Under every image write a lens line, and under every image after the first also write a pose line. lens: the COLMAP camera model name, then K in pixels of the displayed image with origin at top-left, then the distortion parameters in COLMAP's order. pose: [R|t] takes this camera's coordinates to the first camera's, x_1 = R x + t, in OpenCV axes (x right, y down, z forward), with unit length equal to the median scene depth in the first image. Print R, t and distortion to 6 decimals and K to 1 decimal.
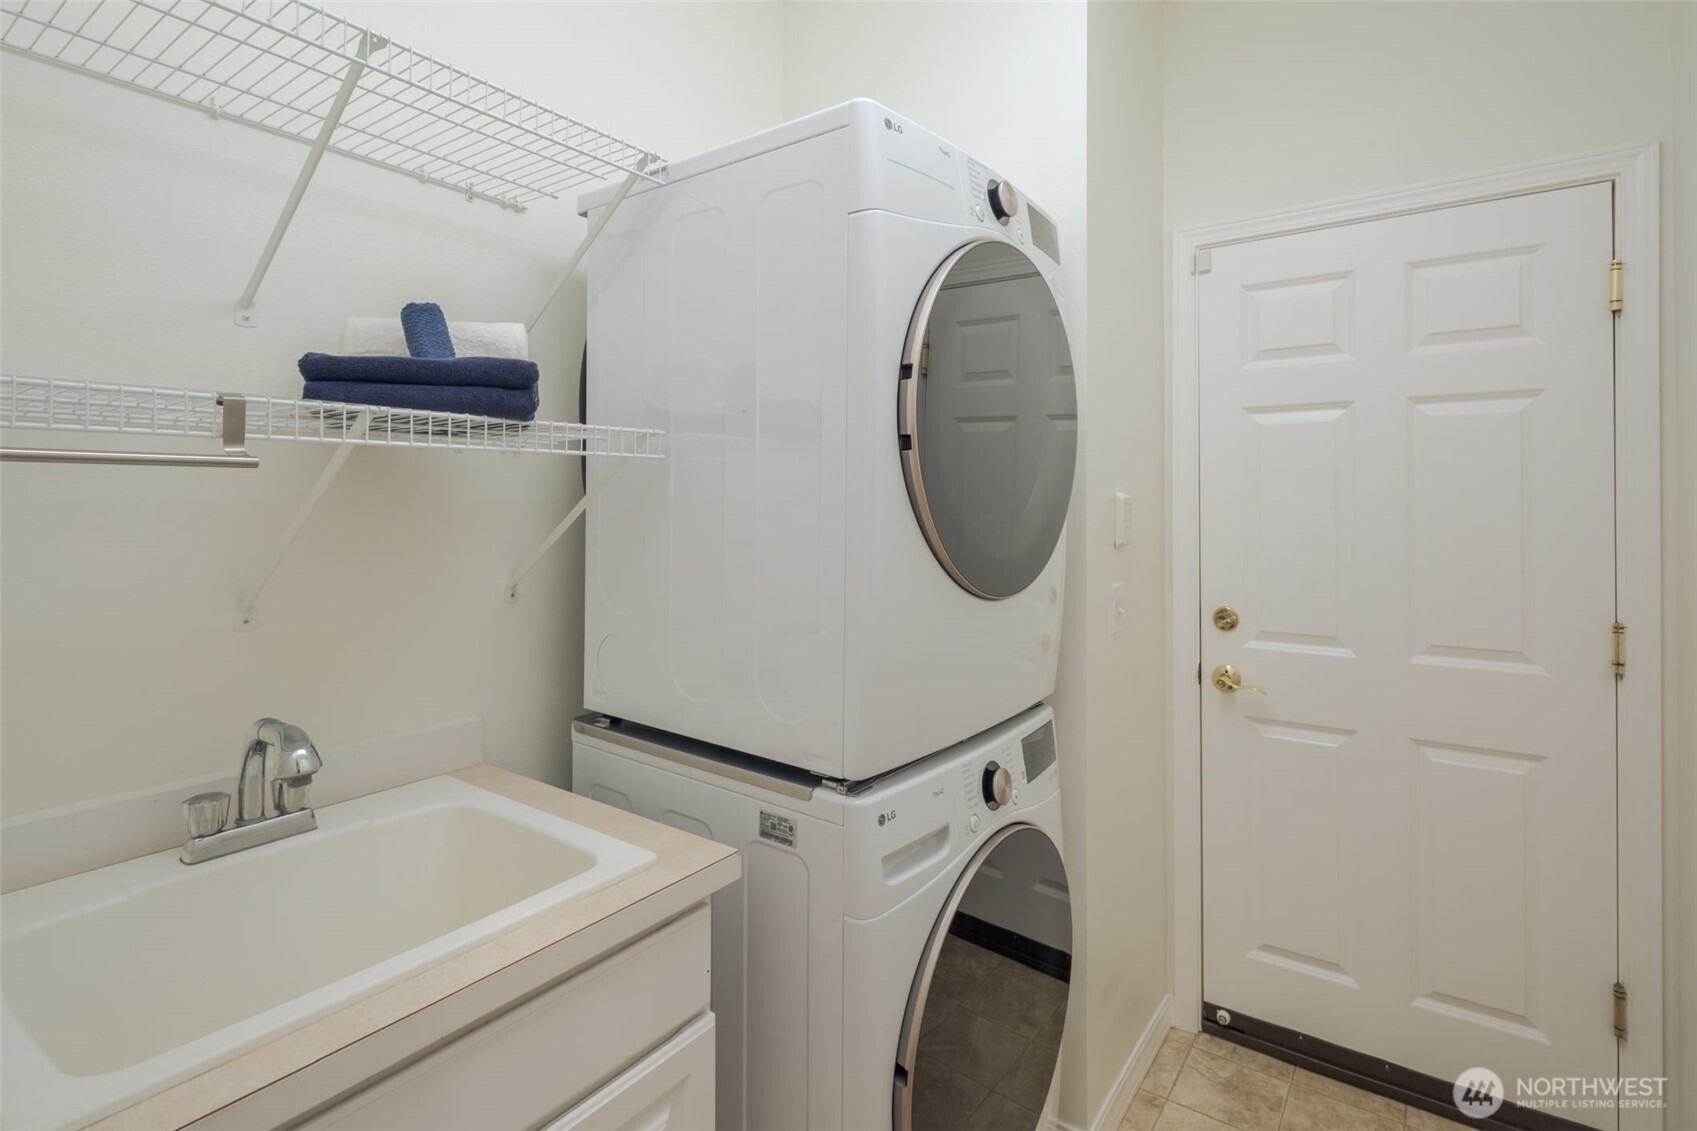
lens RADIAL K [[836.9, 0, 840.0], [0, 836.9, 489.8], [0, 0, 1]] dist [0.001650, -0.002384]
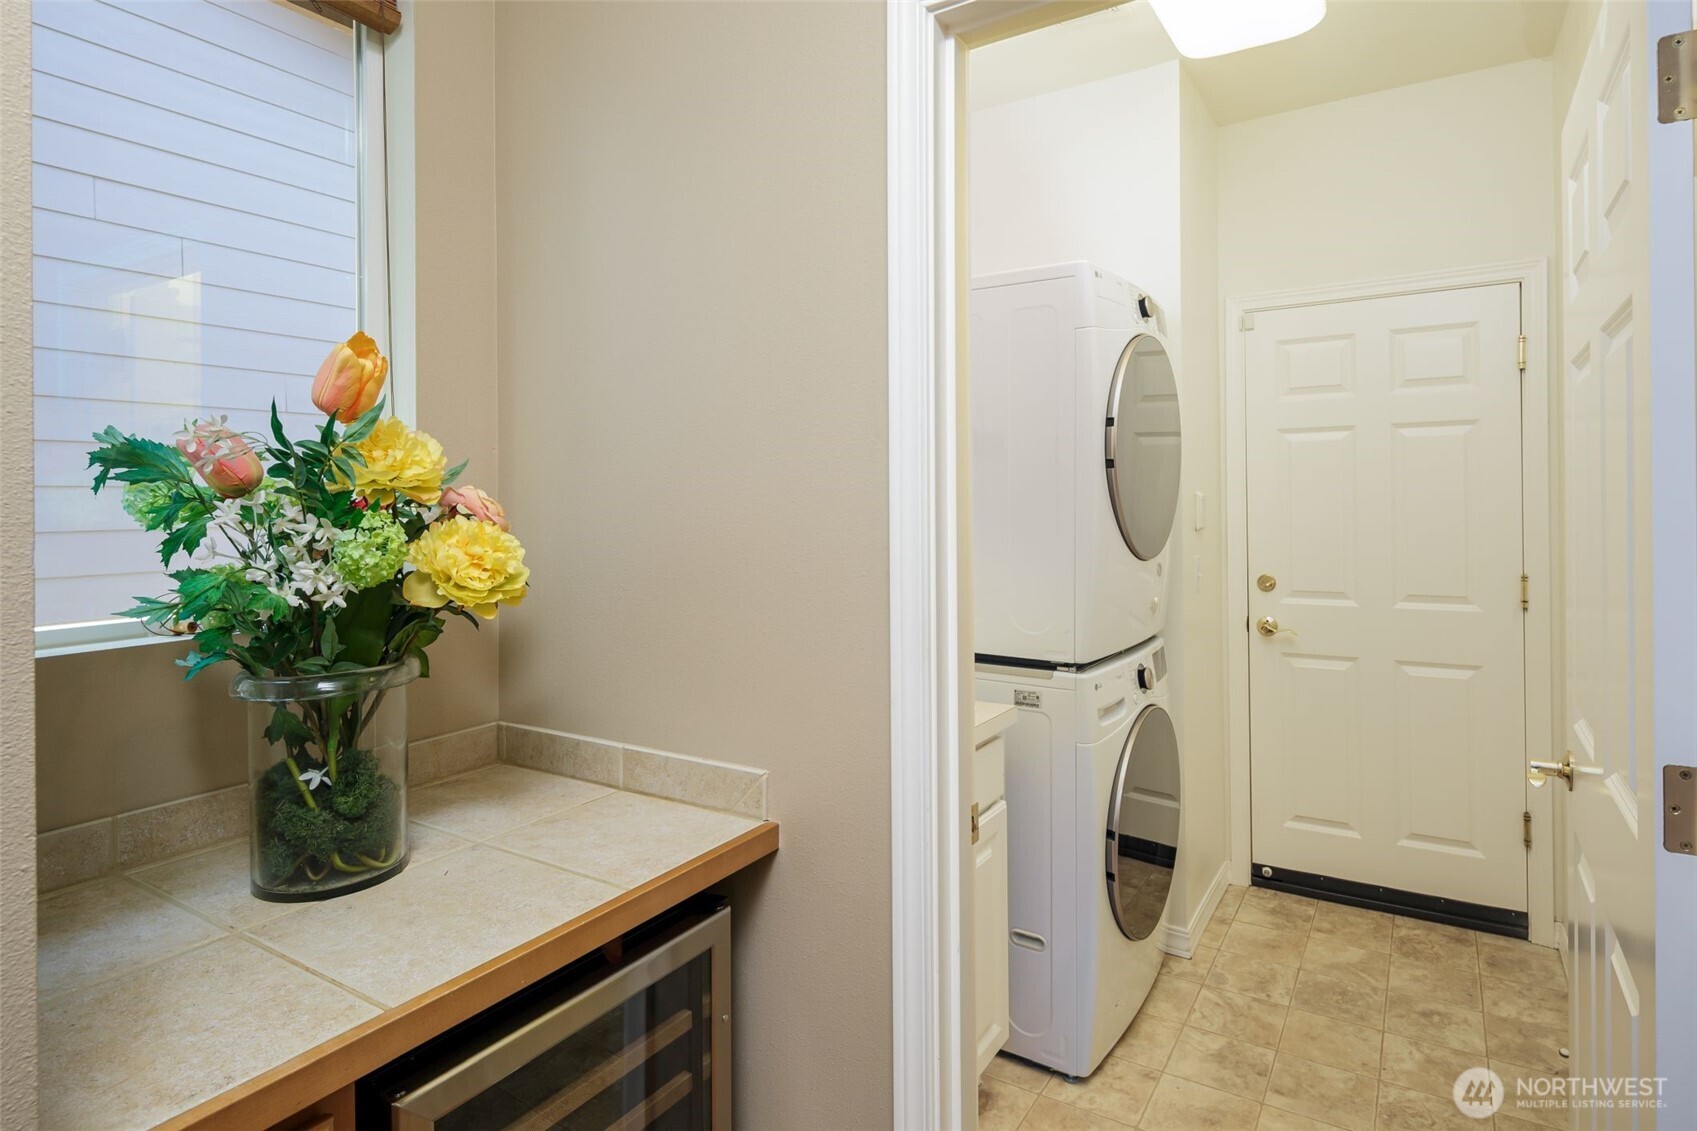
lens RADIAL K [[895.2, 0, 888.5], [0, 895.2, 497.2], [0, 0, 1]] dist [0.003183, 0.000018]
pose [[0.996507, -0.010494, 0.082844, -0.320933], [0.009911, 0.999923, 0.007447, -0.004161], [-0.082916, -0.006600, 0.996535, -0.477134]]
